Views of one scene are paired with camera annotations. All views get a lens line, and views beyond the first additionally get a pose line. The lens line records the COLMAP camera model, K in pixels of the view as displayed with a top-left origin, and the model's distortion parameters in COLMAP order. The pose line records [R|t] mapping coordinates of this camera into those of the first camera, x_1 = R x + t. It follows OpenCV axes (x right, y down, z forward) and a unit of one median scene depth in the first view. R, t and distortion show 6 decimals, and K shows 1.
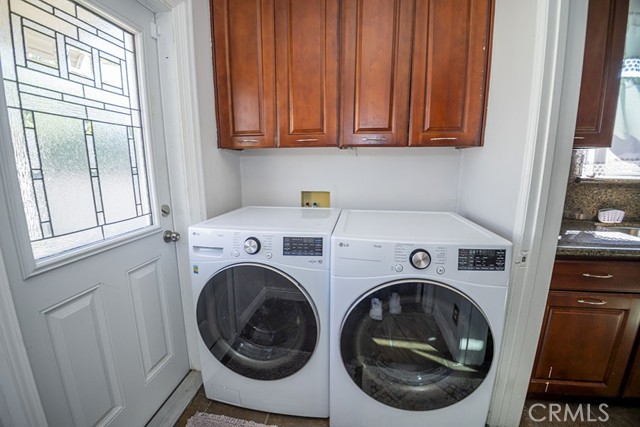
lens RADIAL K [[256.8, 0, 319.2], [0, 256.8, 209.9], [0, 0, 1]] dist [-0.030046, -0.000651]
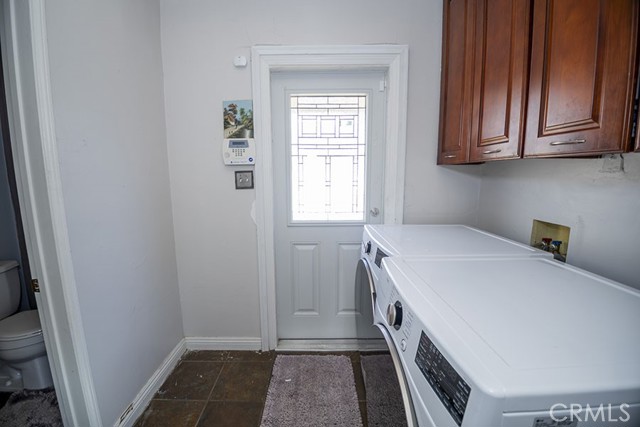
lens RADIAL K [[270.3, 0, 319.6], [0, 270.3, 216.5], [0, 0, 1]] dist [-0.036462, -0.001061]
pose [[0.160672, 0.152700, -0.975124, 1.108878], [-0.173198, 0.976992, 0.124454, -0.151148], [0.971693, 0.148893, 0.183423, 0.612518]]
